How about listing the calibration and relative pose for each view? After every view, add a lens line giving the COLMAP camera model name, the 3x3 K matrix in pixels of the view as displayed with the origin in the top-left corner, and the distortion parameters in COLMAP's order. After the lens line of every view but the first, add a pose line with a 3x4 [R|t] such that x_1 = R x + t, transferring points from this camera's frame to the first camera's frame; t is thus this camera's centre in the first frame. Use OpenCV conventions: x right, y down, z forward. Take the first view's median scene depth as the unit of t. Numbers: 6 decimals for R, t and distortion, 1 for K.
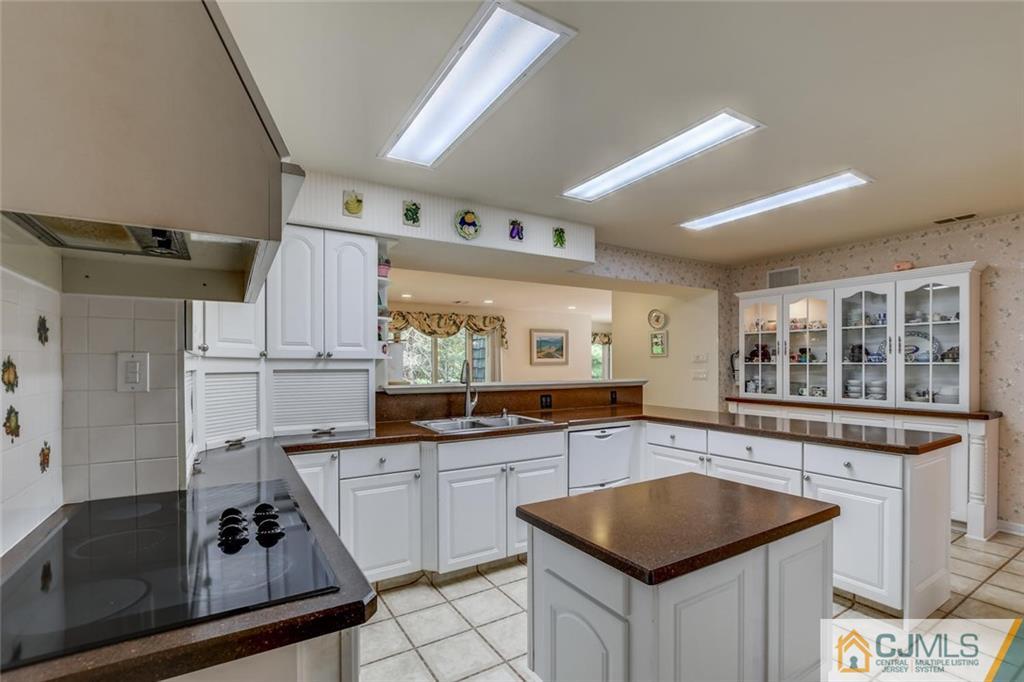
lens RADIAL K [[461.0, 0, 508.0], [0, 461.0, 365.7], [0, 0, 1]] dist [-0.000219, 0.000149]
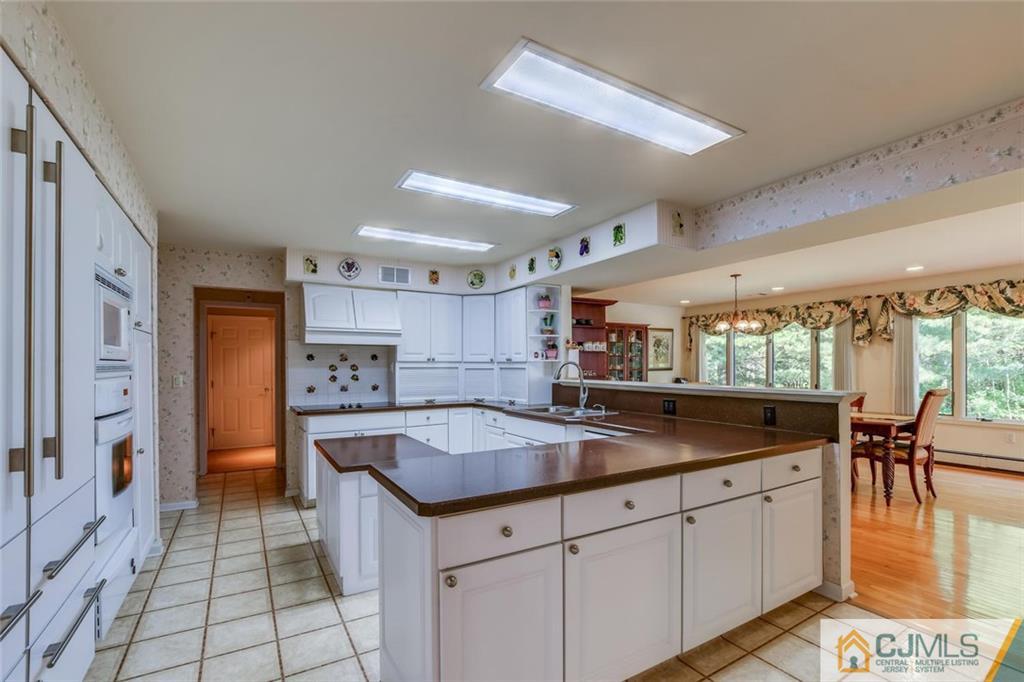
lens RADIAL K [[461.0, 0, 508.0], [0, 461.0, 365.7], [0, 0, 1]] dist [-0.000219, 0.000149]
pose [[-0.017581, 0.006616, -0.999824, 0.455567], [0.001328, 0.999977, 0.006593, -0.003658], [0.999845, -0.001212, -0.017589, 0.328805]]
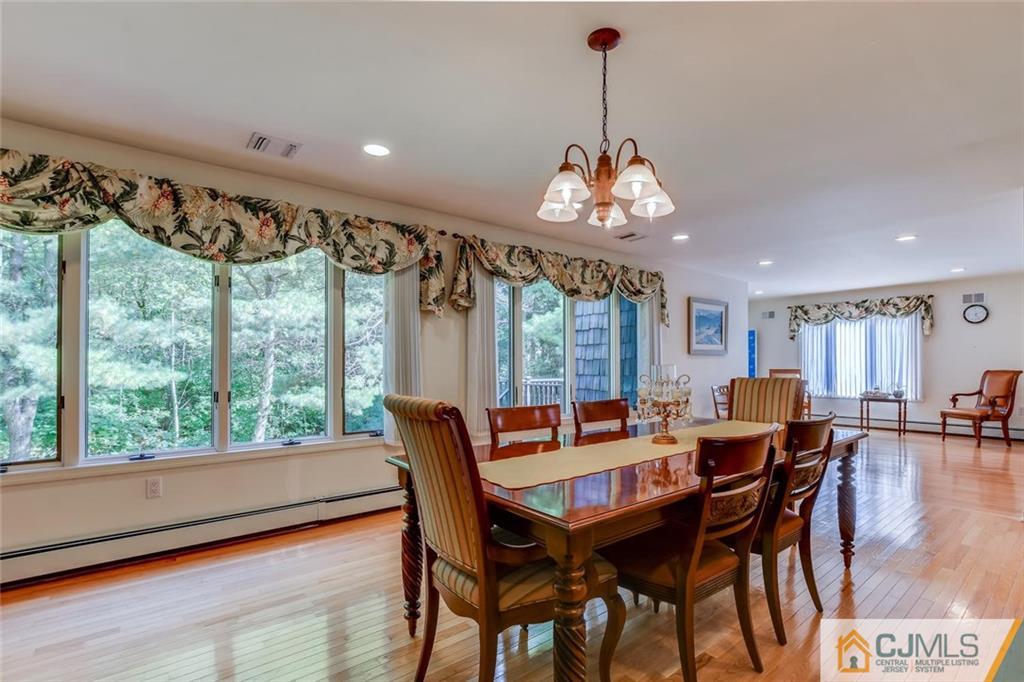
lens RADIAL K [[461.0, 0, 508.0], [0, 461.0, 365.7], [0, 0, 1]] dist [-0.000219, 0.000149]
pose [[0.994137, 0.006401, 0.107940, -0.301353], [-0.006164, 0.999978, -0.002527, 0.019531], [-0.107954, 0.001846, 0.994154, 0.454650]]
